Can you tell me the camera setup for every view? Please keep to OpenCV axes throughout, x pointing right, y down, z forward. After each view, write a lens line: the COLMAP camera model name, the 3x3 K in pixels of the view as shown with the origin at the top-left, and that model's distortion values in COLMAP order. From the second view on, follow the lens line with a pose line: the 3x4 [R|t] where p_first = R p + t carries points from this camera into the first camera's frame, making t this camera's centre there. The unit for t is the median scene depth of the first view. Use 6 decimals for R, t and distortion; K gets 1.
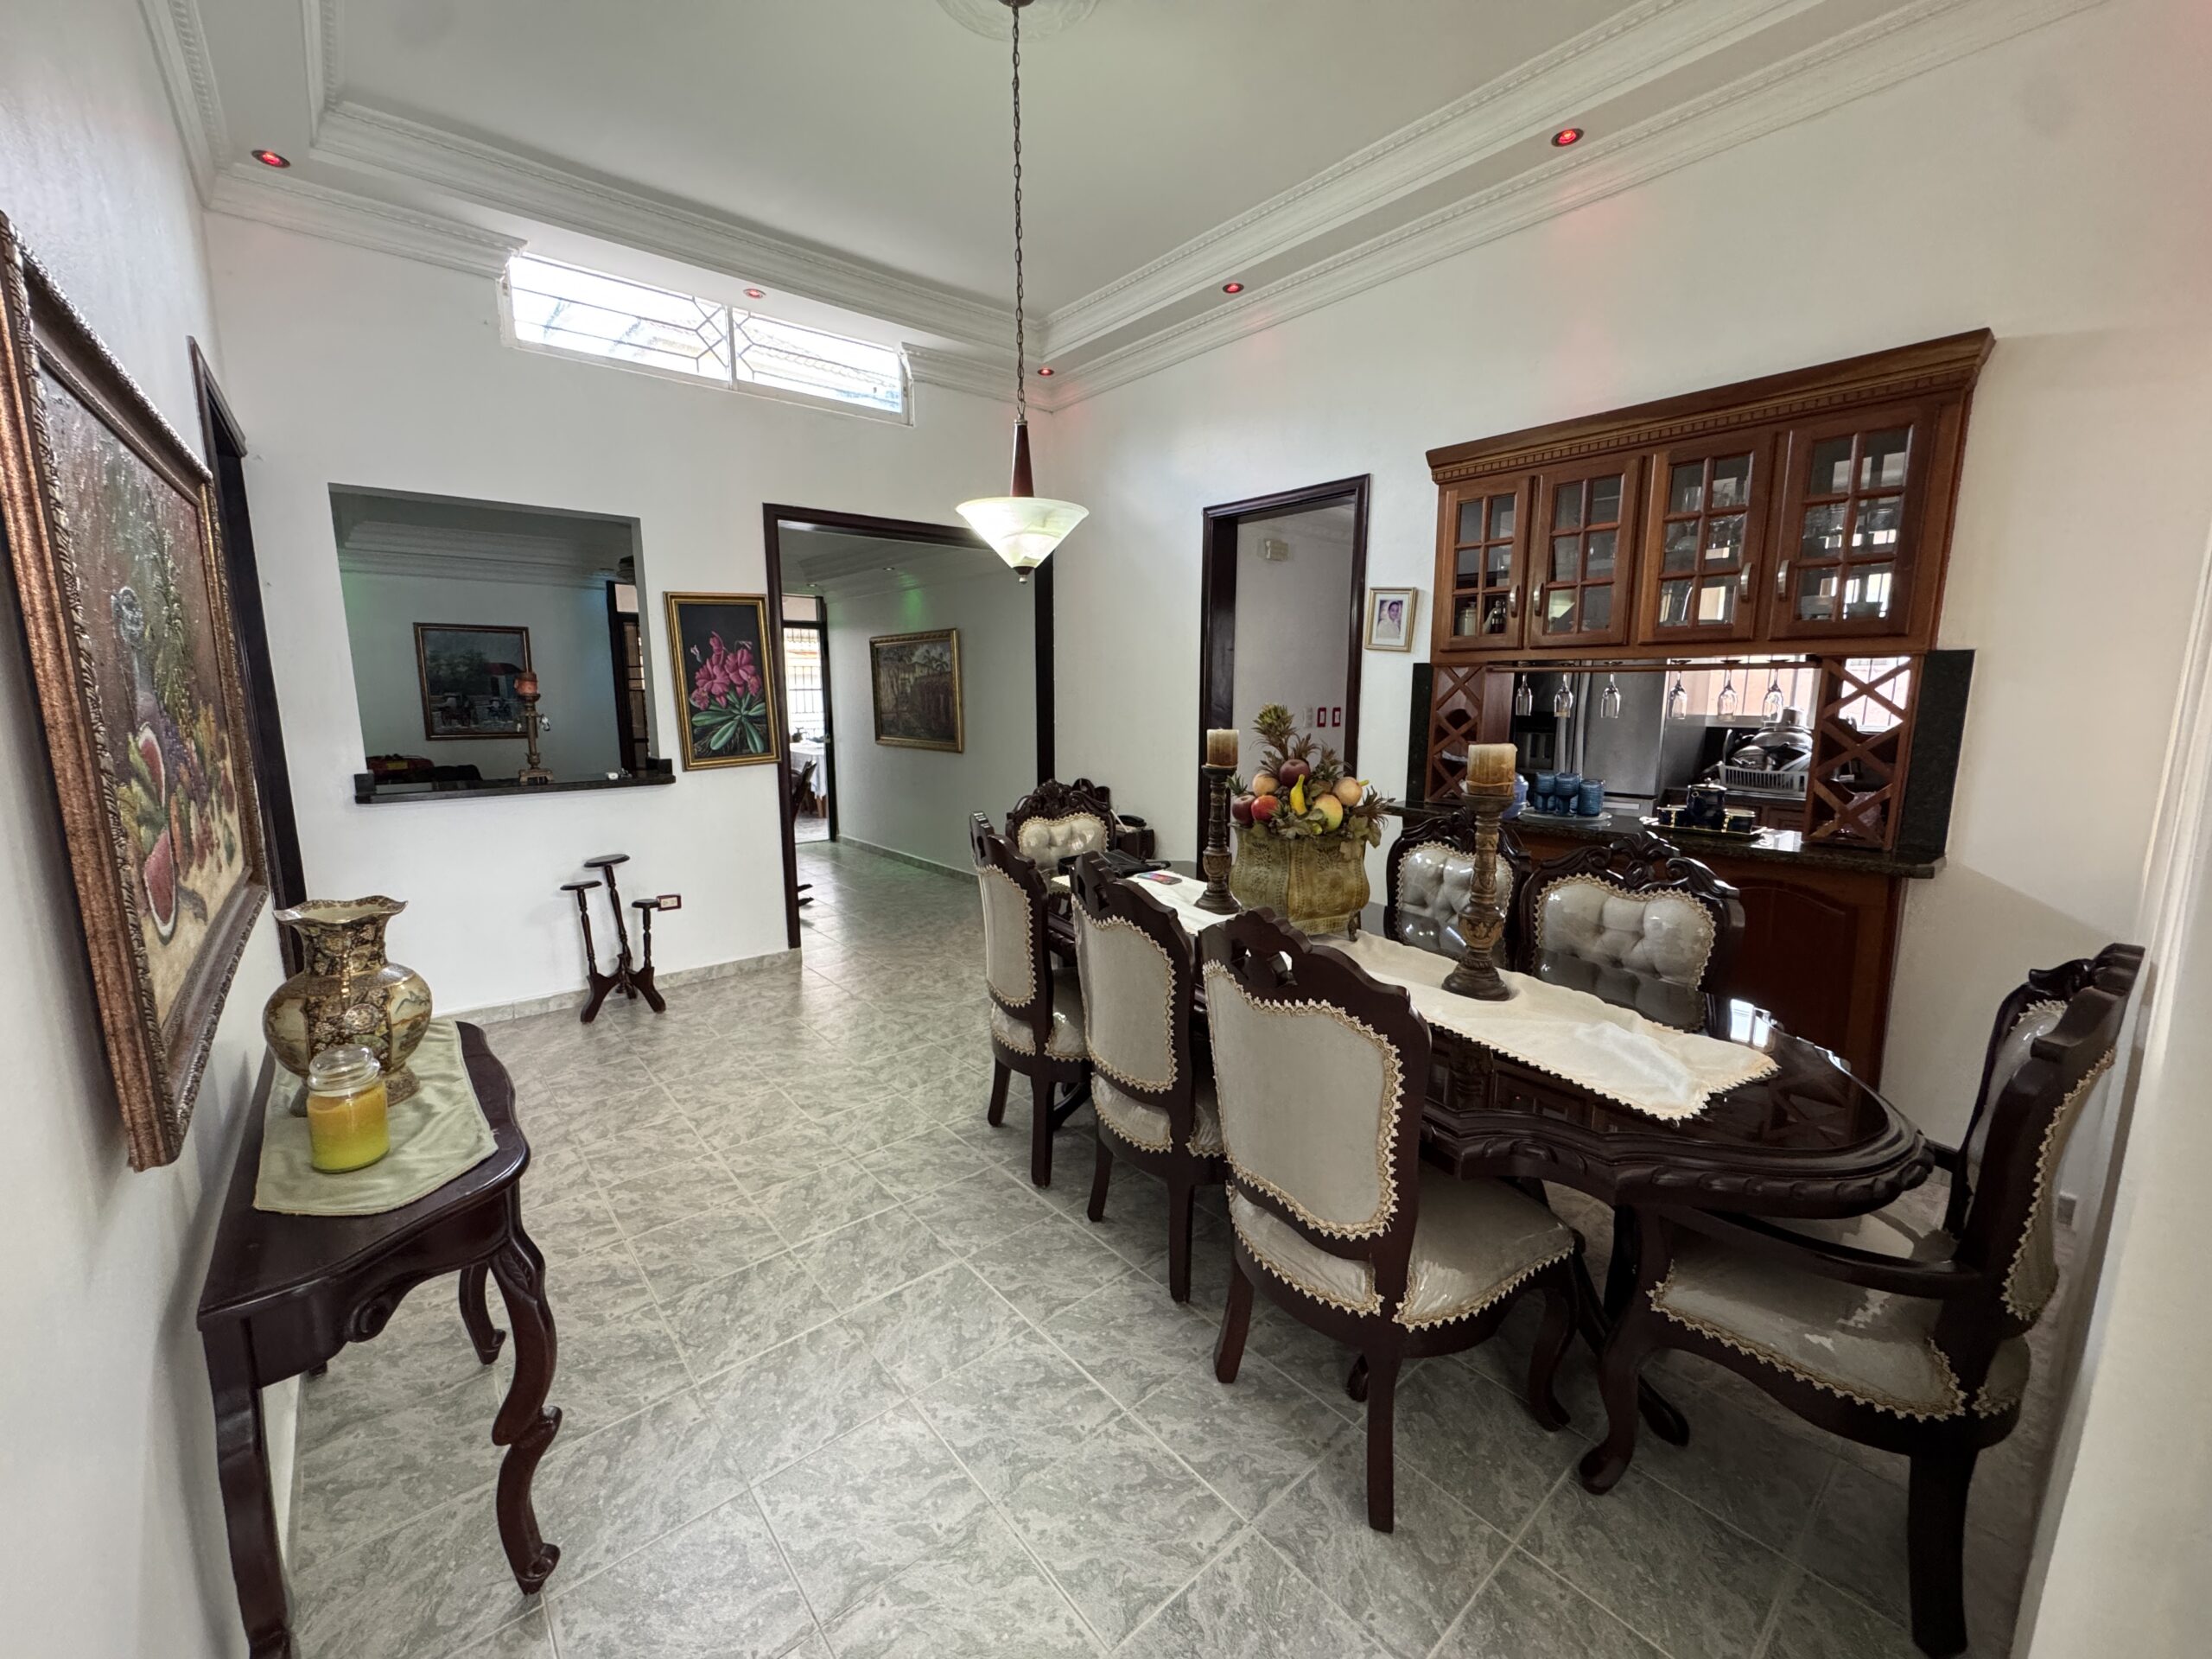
lens RADIAL K [[878.4, 0, 1104.6], [0, 878.4, 831.0], [0, 0, 1]] dist [-0.003525, 0.000216]
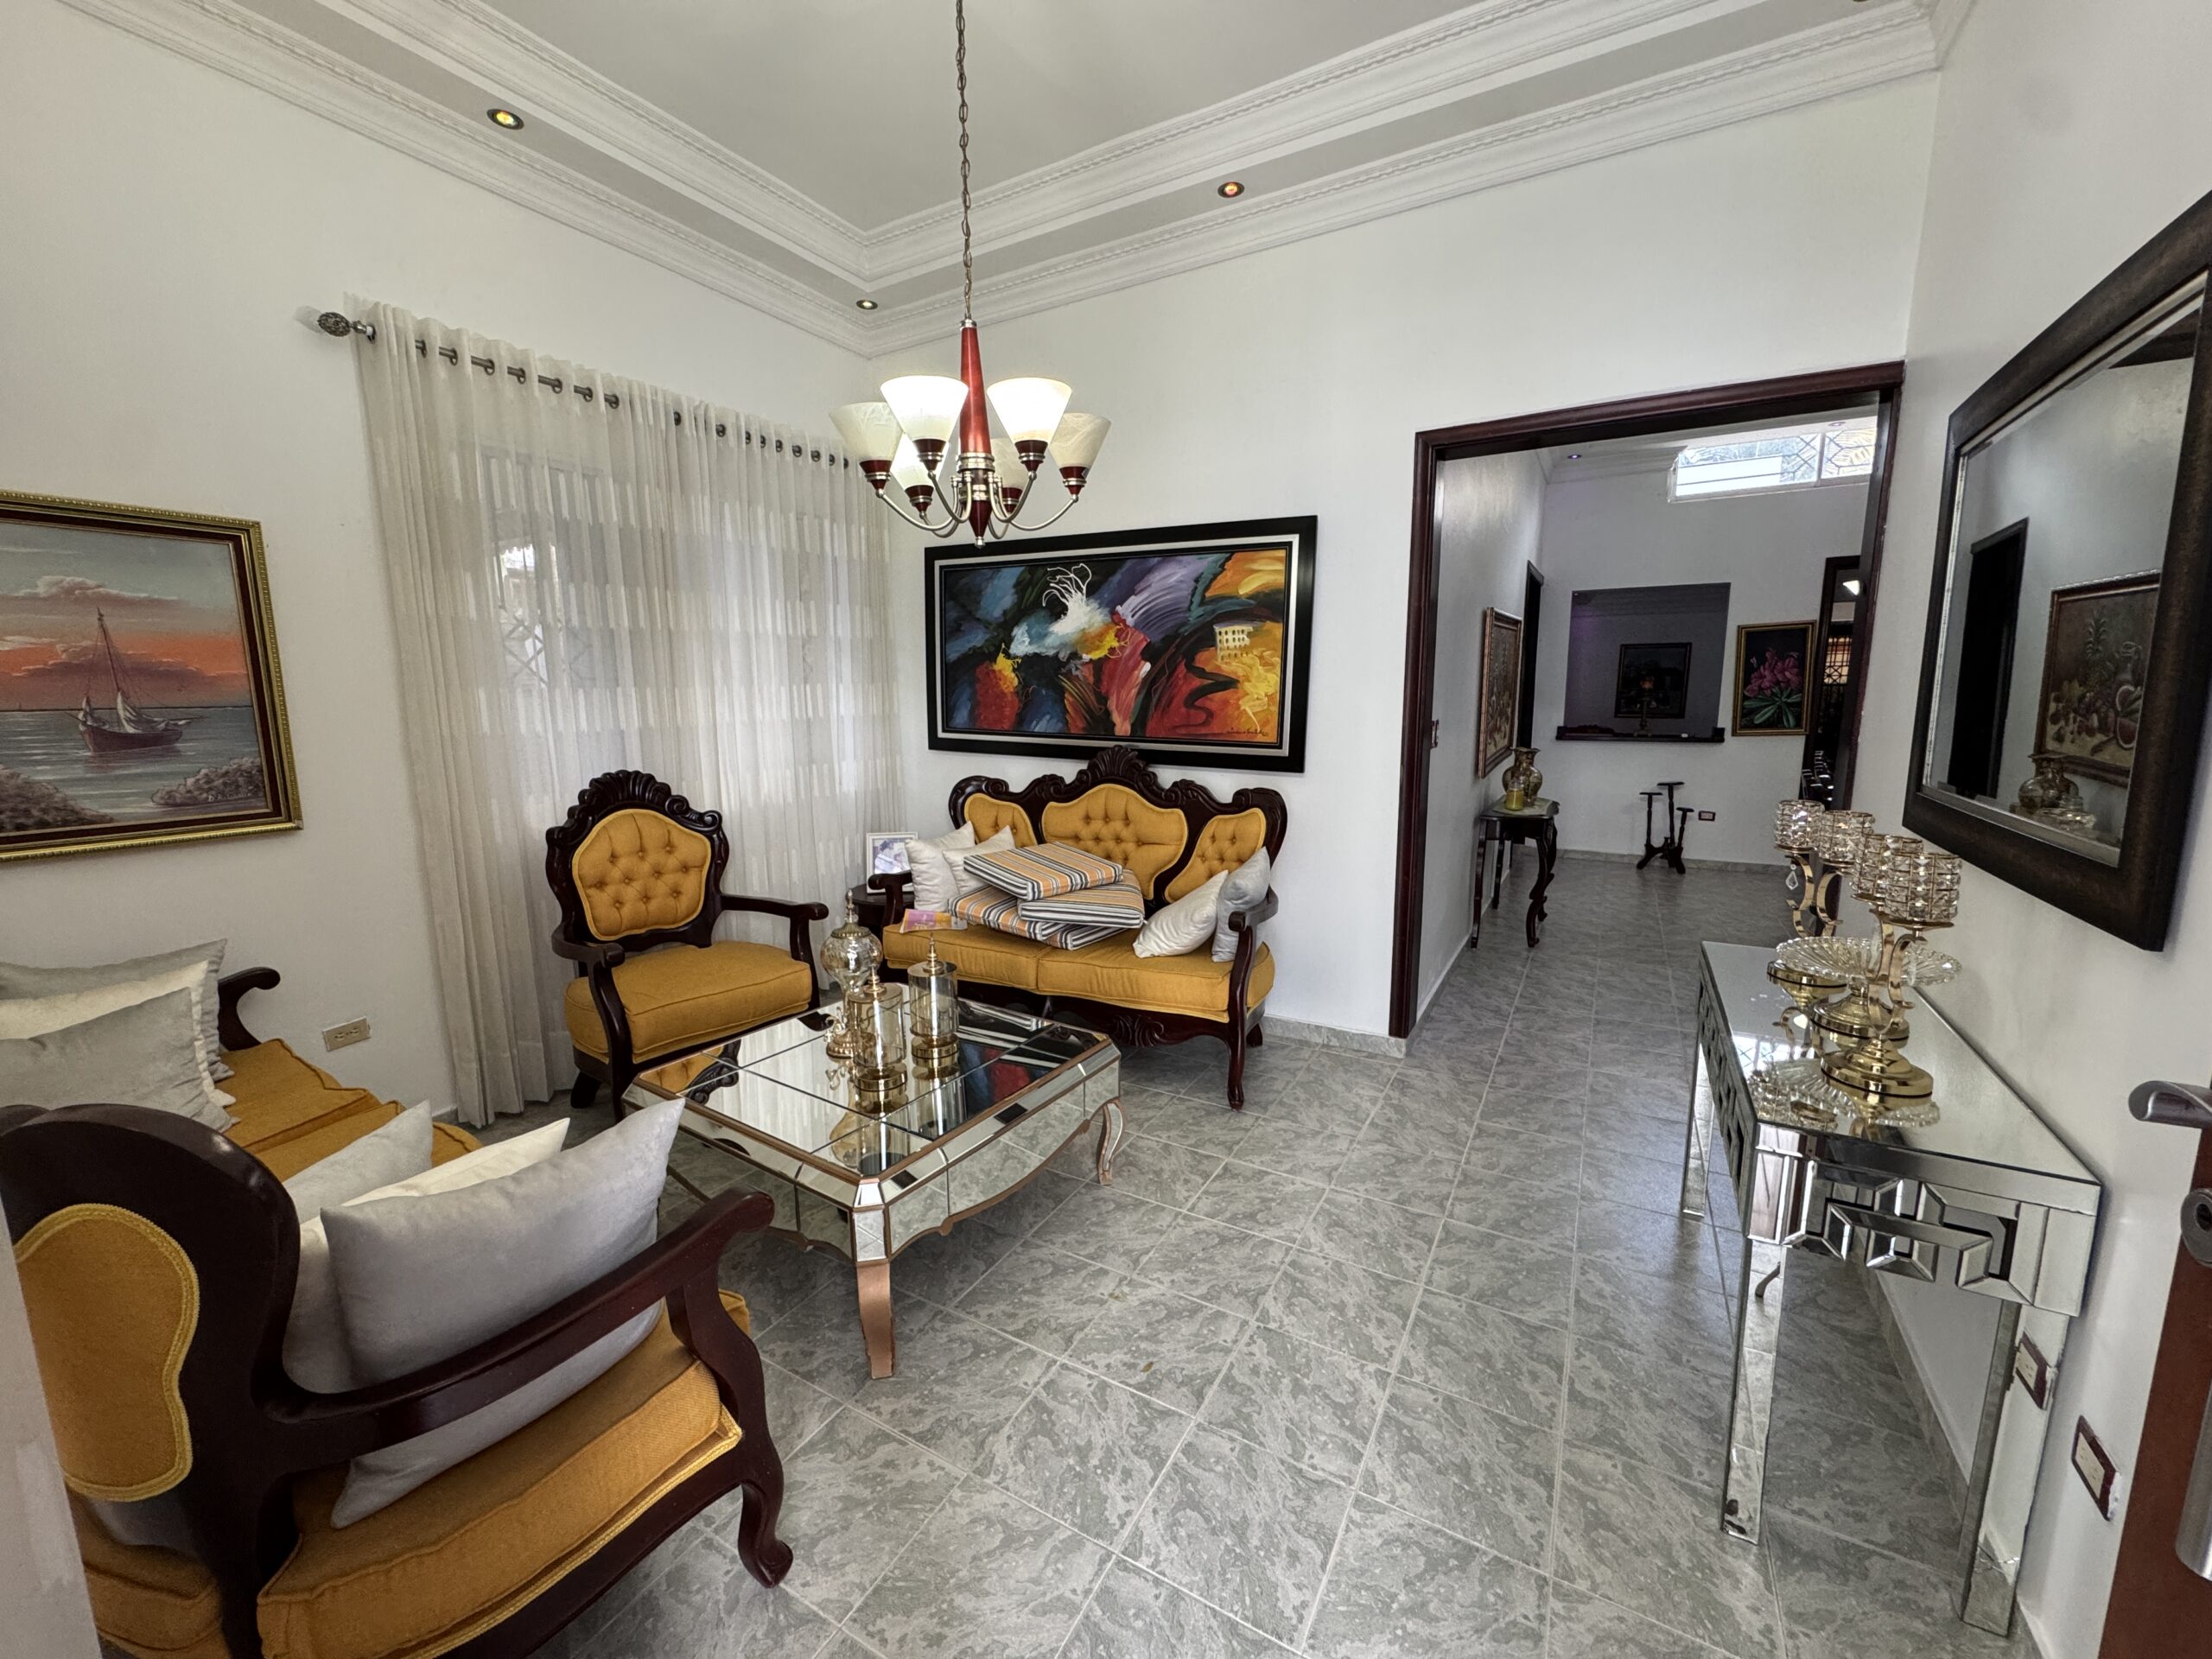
lens RADIAL K [[878.4, 0, 1104.6], [0, 878.4, 831.0], [0, 0, 1]] dist [-0.003525, 0.000216]
pose [[0.332545, 0.145974, -0.931722, 0.668152], [-0.139060, 0.984739, 0.104648, 0.096502], [0.932779, 0.094765, 0.347769, -0.621615]]
